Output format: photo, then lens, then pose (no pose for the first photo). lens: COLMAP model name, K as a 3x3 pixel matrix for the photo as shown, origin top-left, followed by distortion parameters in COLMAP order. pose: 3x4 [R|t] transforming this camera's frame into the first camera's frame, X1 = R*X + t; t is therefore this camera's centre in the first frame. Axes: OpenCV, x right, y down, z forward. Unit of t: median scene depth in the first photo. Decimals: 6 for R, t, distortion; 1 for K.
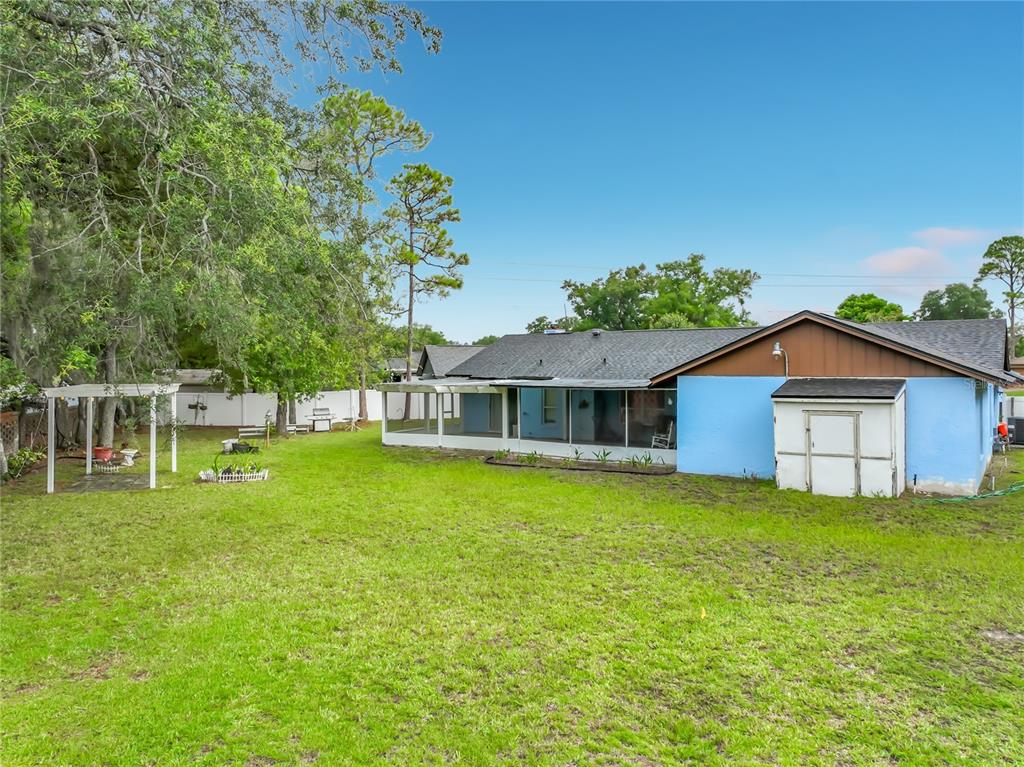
lens RADIAL K [[730.6, 0, 519.4], [0, 730.6, 361.5], [0, 0, 1]] dist [-0.008895, 0.028135]
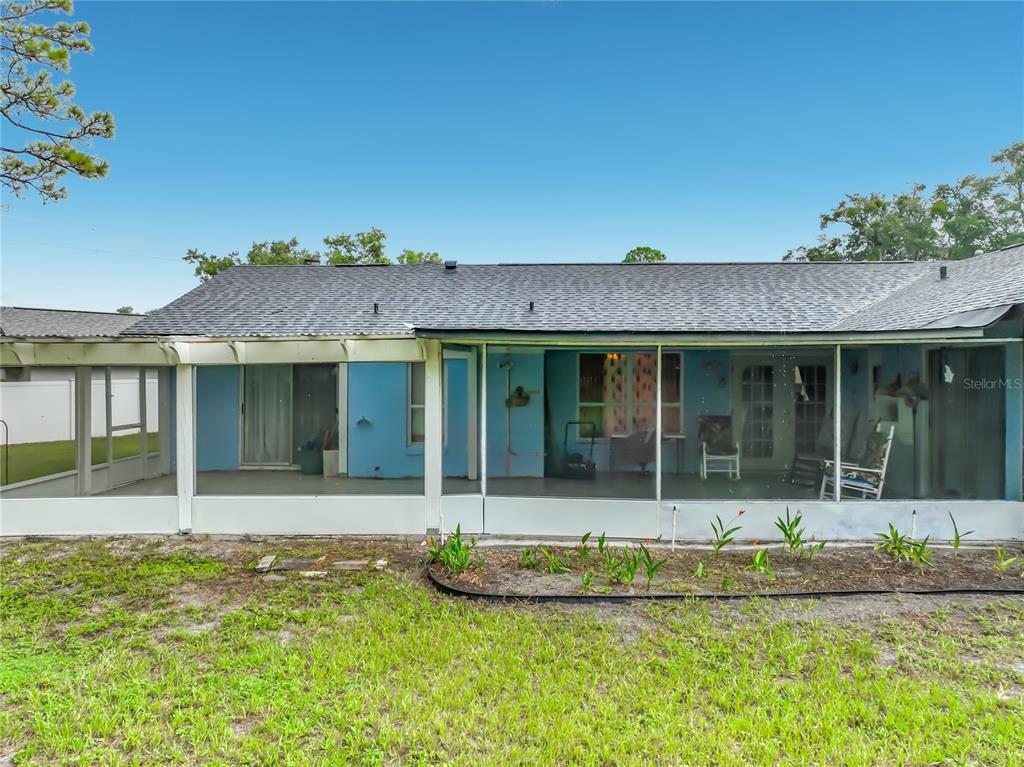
lens RADIAL K [[730.6, 0, 514.6], [0, 730.6, 377.4], [0, 0, 1]] dist [-0.008895, 0.028135]
pose [[0.851262, 0.003639, 0.524728, -0.115260], [-0.007289, 0.999961, 0.004890, 0.034591], [-0.524690, -0.007988, 0.851256, 0.486650]]
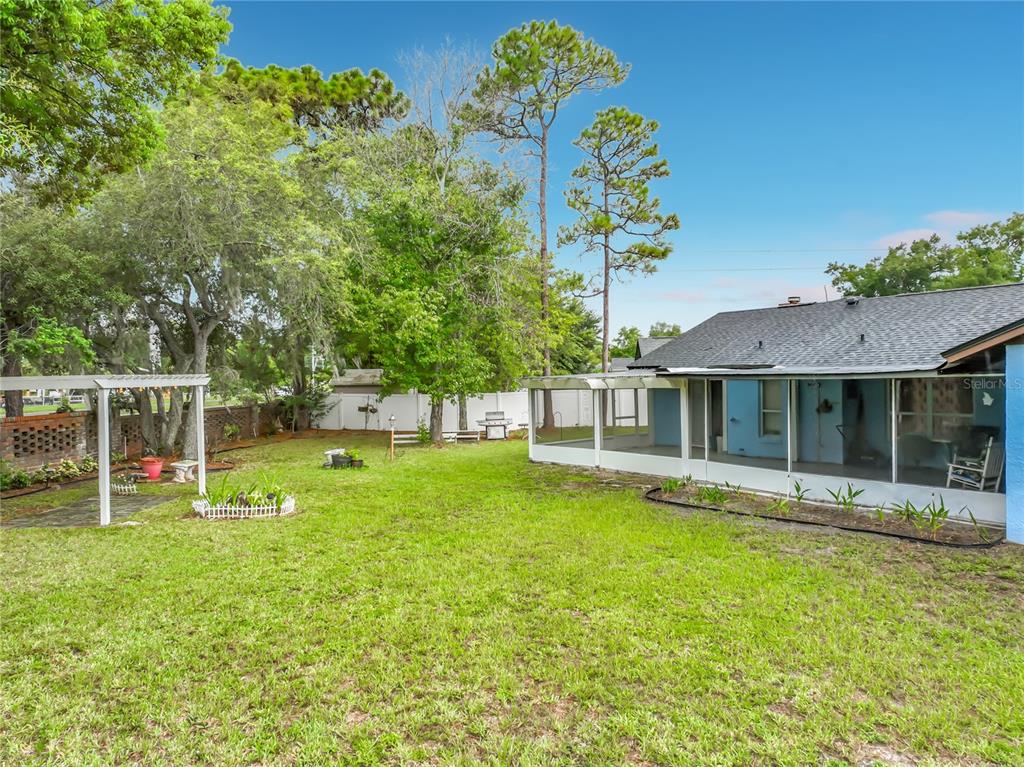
lens RADIAL K [[730.6, 0, 521.2], [0, 730.6, 376.7], [0, 0, 1]] dist [-0.008895, 0.028135]
pose [[0.938607, -0.009837, -0.344847, 0.046129], [0.013641, 0.999870, 0.008607, 0.018379], [0.344717, -0.012783, 0.938620, 0.245072]]
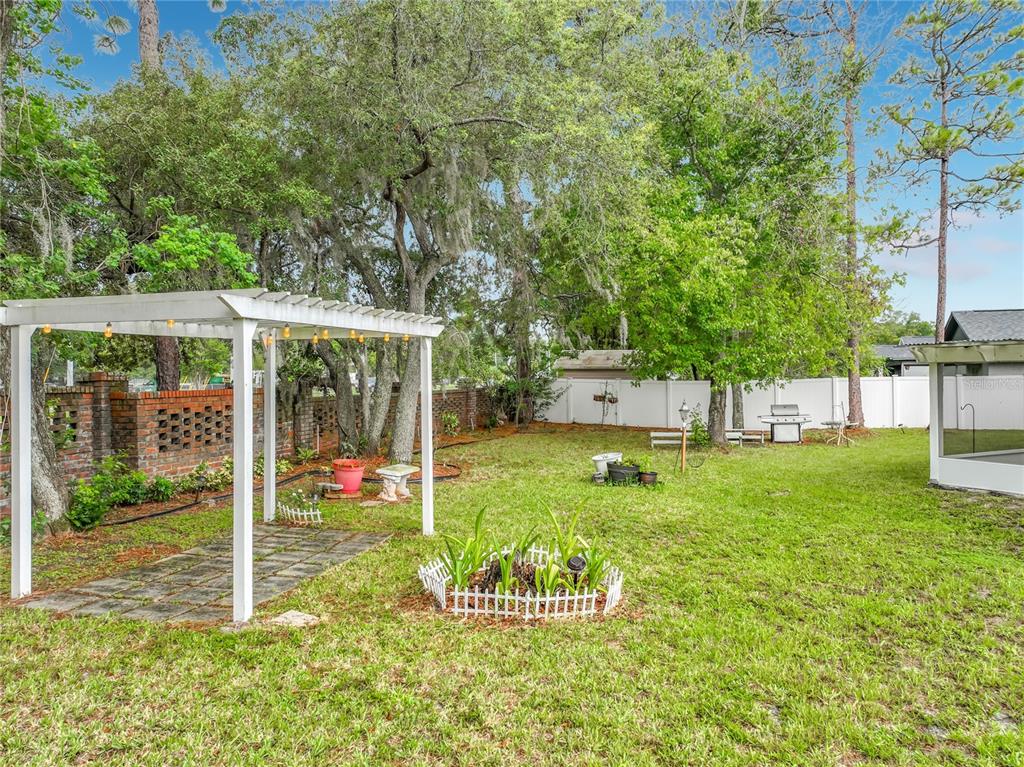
lens RADIAL K [[730.6, 0, 537.8], [0, 730.6, 376.8], [0, 0, 1]] dist [-0.008895, 0.028135]
pose [[0.835553, 0.002651, -0.549403, -0.114950], [0.004572, 0.999920, 0.011778, 0.034693], [0.549390, -0.012353, 0.835475, 0.400863]]
